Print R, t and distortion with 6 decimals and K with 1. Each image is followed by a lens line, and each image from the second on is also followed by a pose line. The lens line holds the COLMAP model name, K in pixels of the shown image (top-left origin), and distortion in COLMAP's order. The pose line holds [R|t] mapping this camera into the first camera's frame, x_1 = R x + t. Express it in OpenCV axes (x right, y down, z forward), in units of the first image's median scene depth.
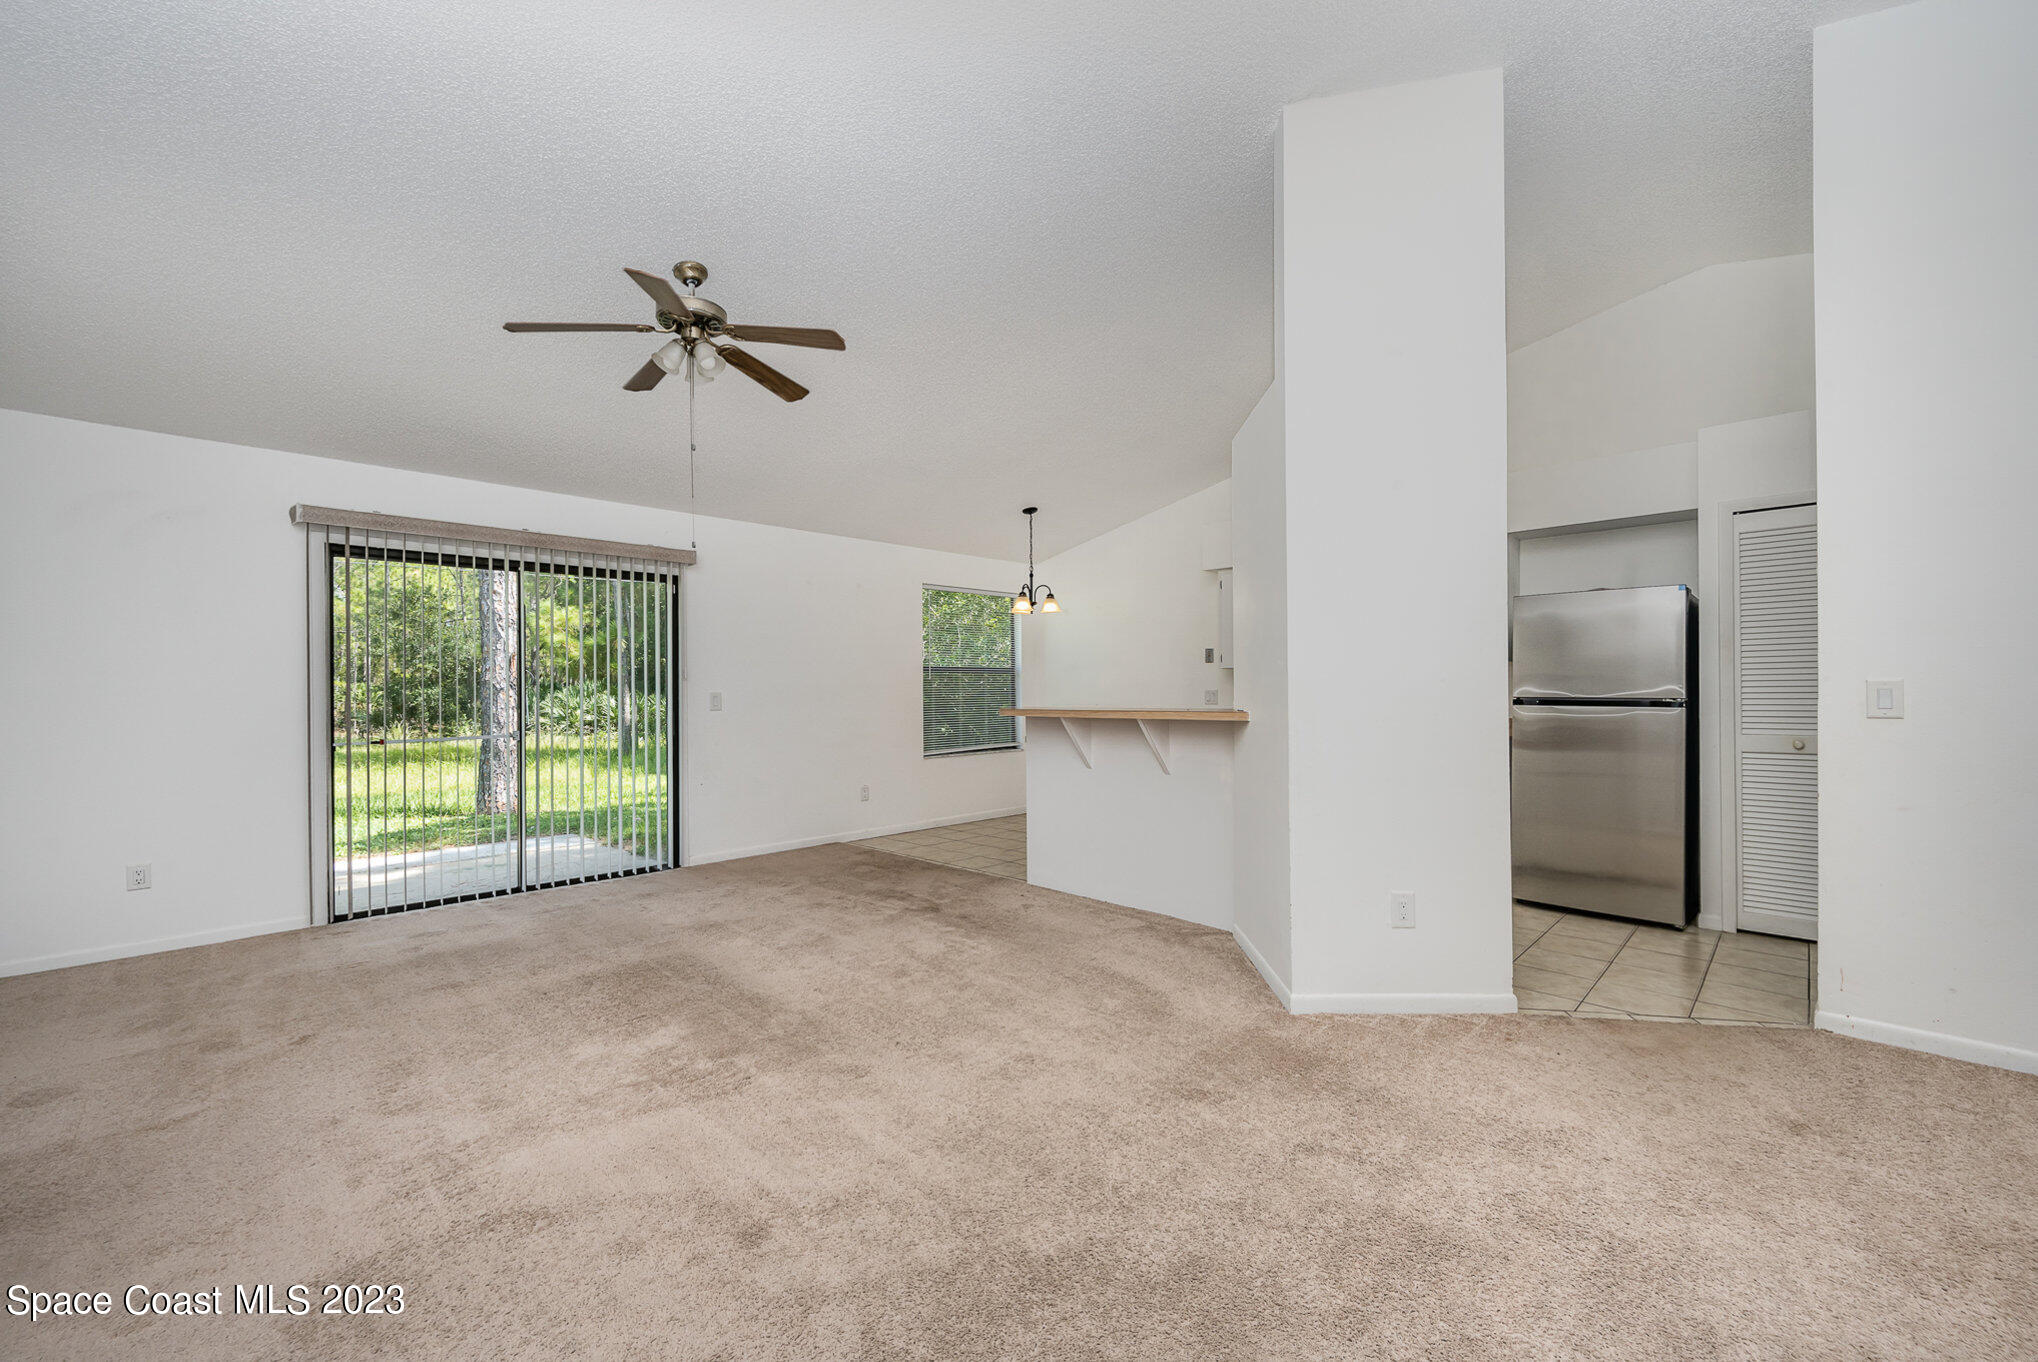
lens RADIAL K [[815.2, 0, 1030.3], [0, 815.2, 689.8], [0, 0, 1]] dist [0.002319, -0.000024]
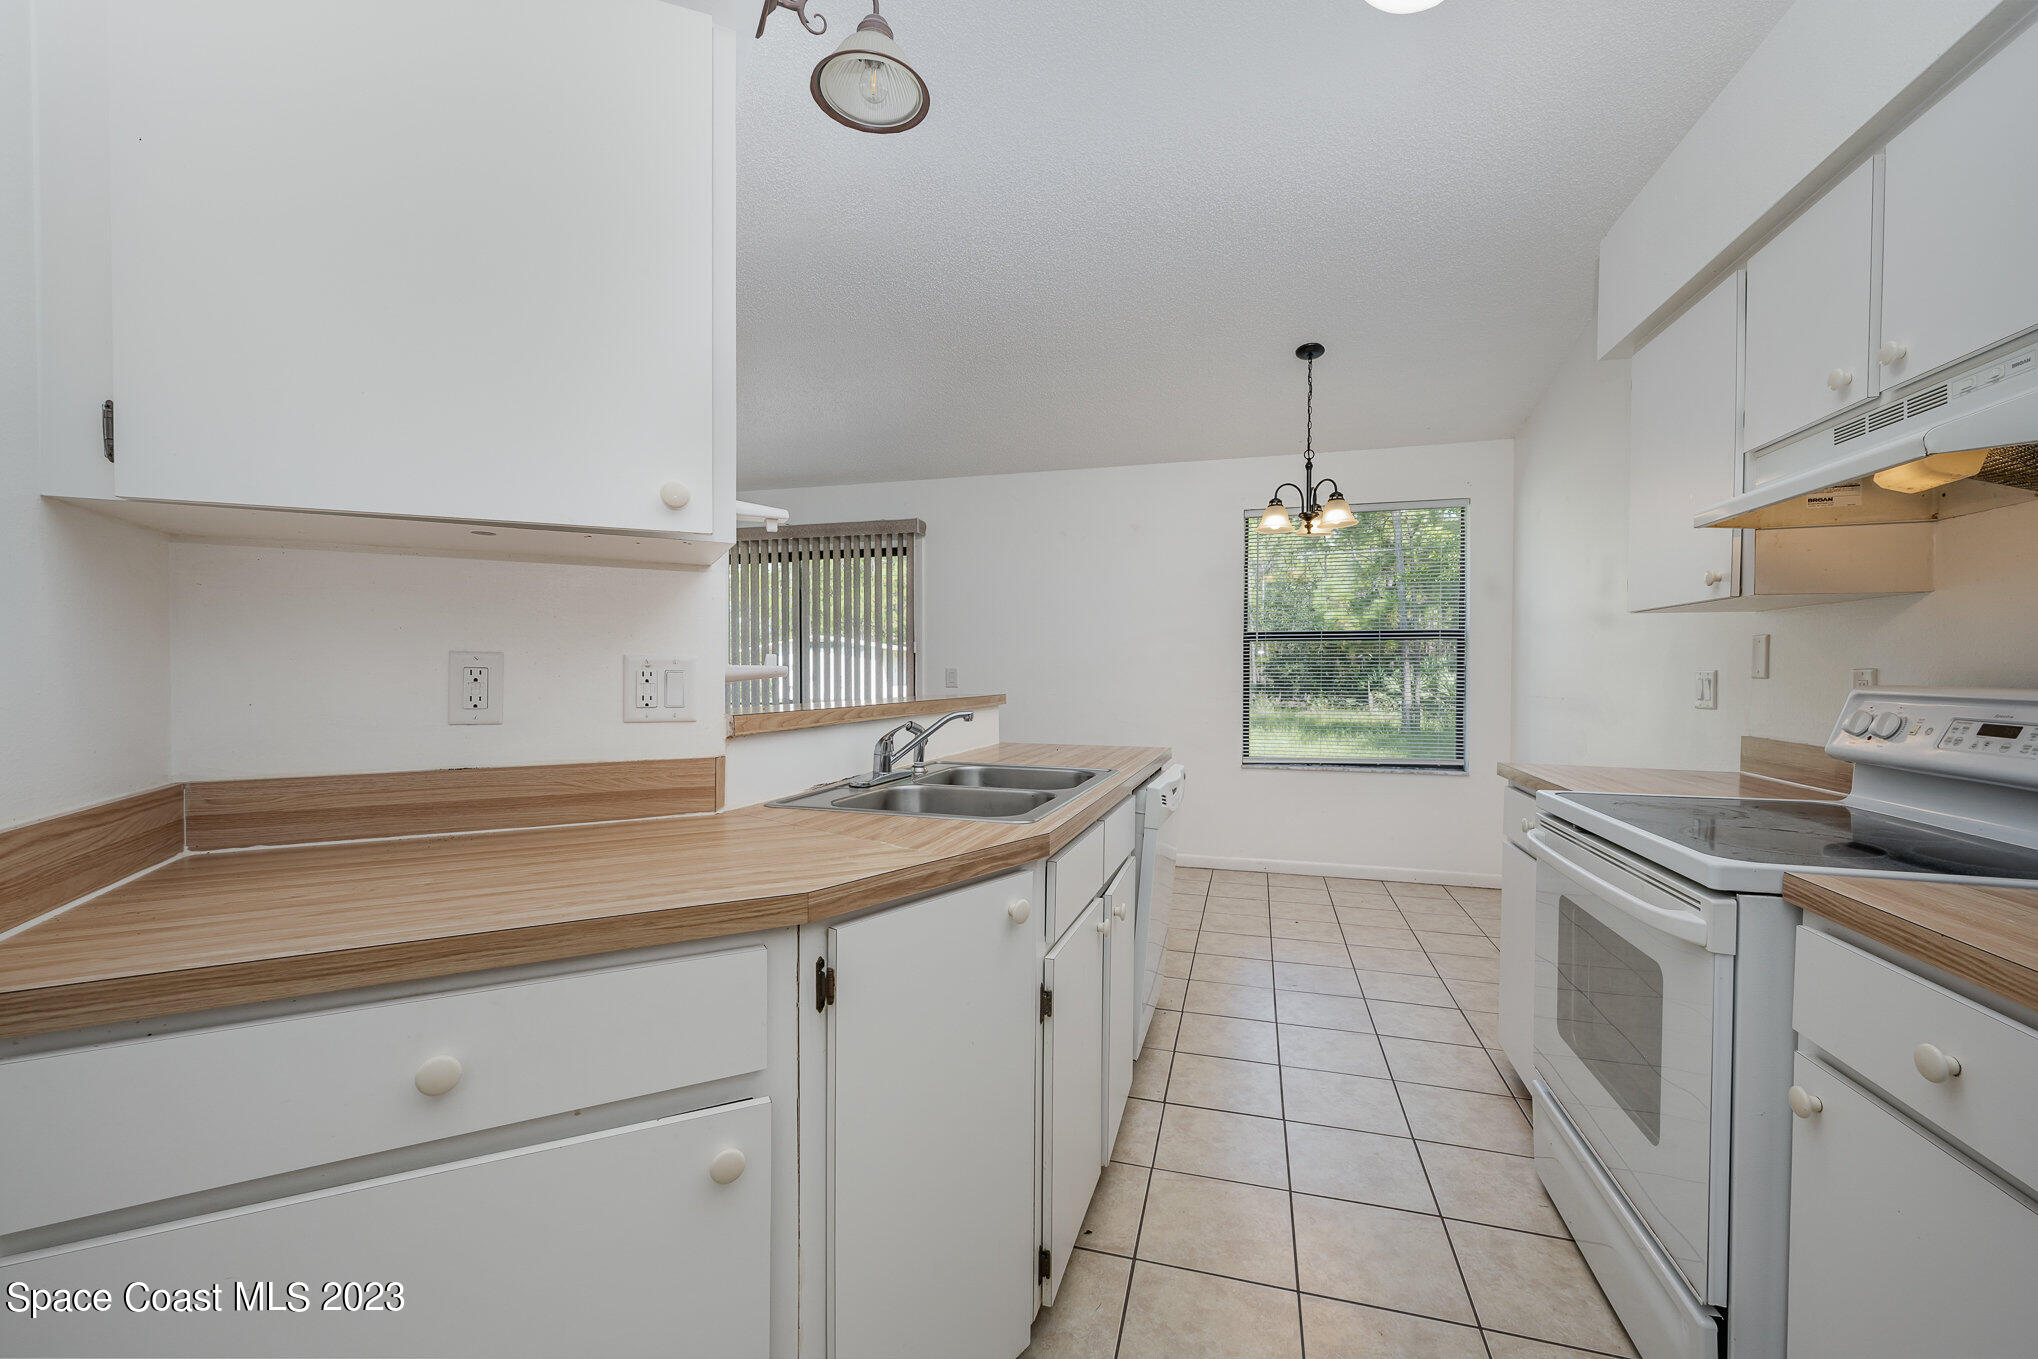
lens RADIAL K [[815.2, 0, 1030.3], [0, 815.2, 688.3], [0, 0, 1]] dist [0.002319, -0.000024]
pose [[0.471870, 0.028249, -0.881216, 0.502250], [-0.004230, 0.999548, 0.029778, -0.001916], [0.881658, -0.010324, 0.471776, 0.677182]]
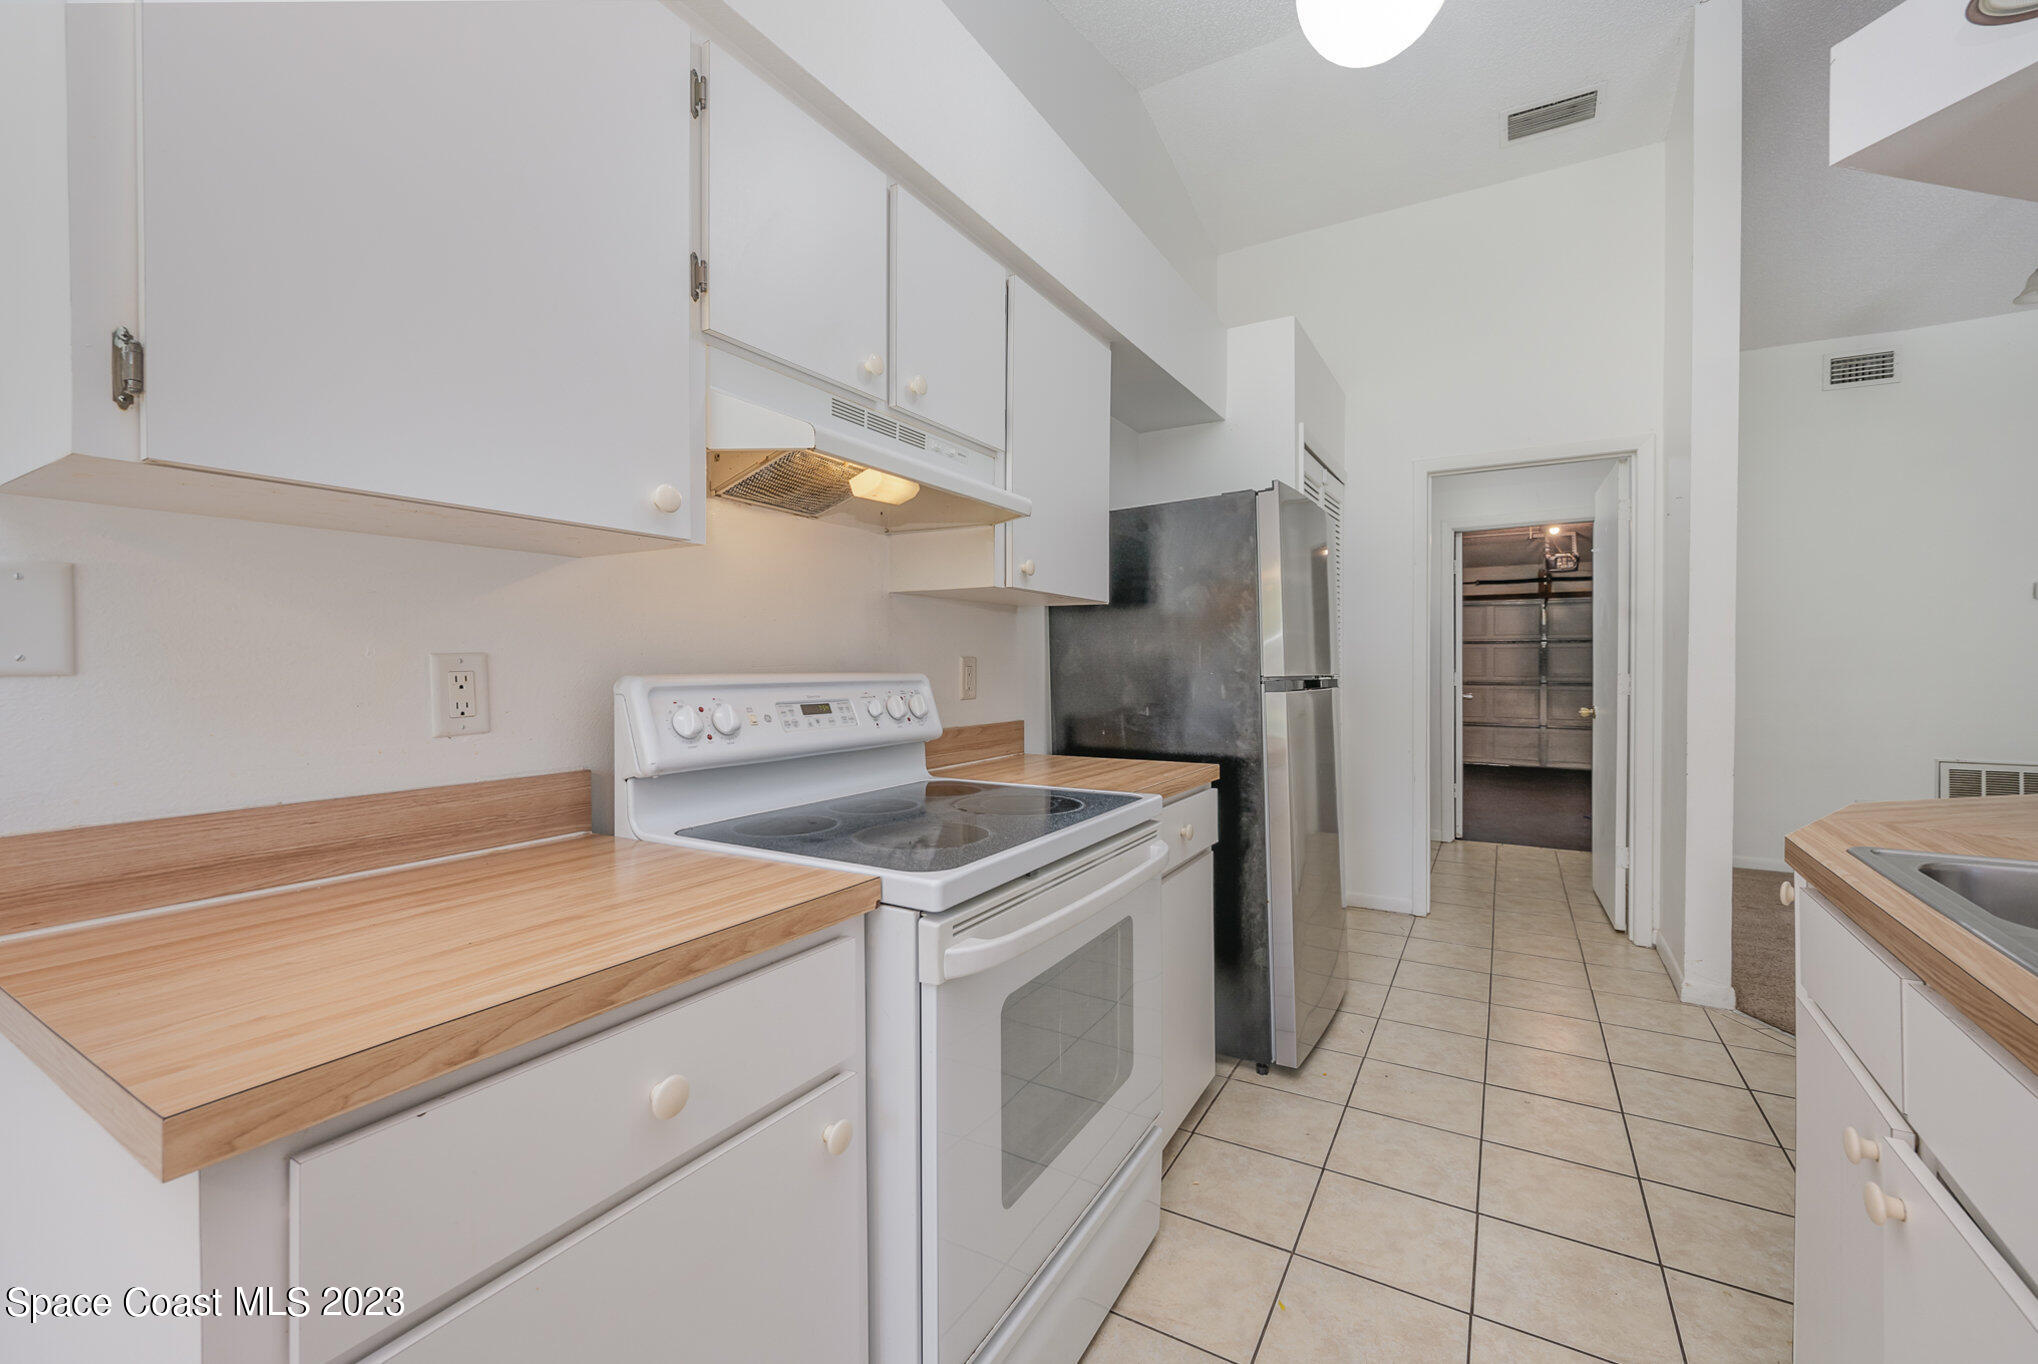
lens RADIAL K [[799.0, 0, 1034.4], [0, 799.0, 667.2], [0, 0, 1]] dist [-0.000644, -0.000070]
pose [[-0.217314, -0.002163, 0.976099, 0.113939], [-0.000207, 0.999998, 0.002170, 0.001671], [-0.976102, 0.000270, -0.217314, 1.052292]]
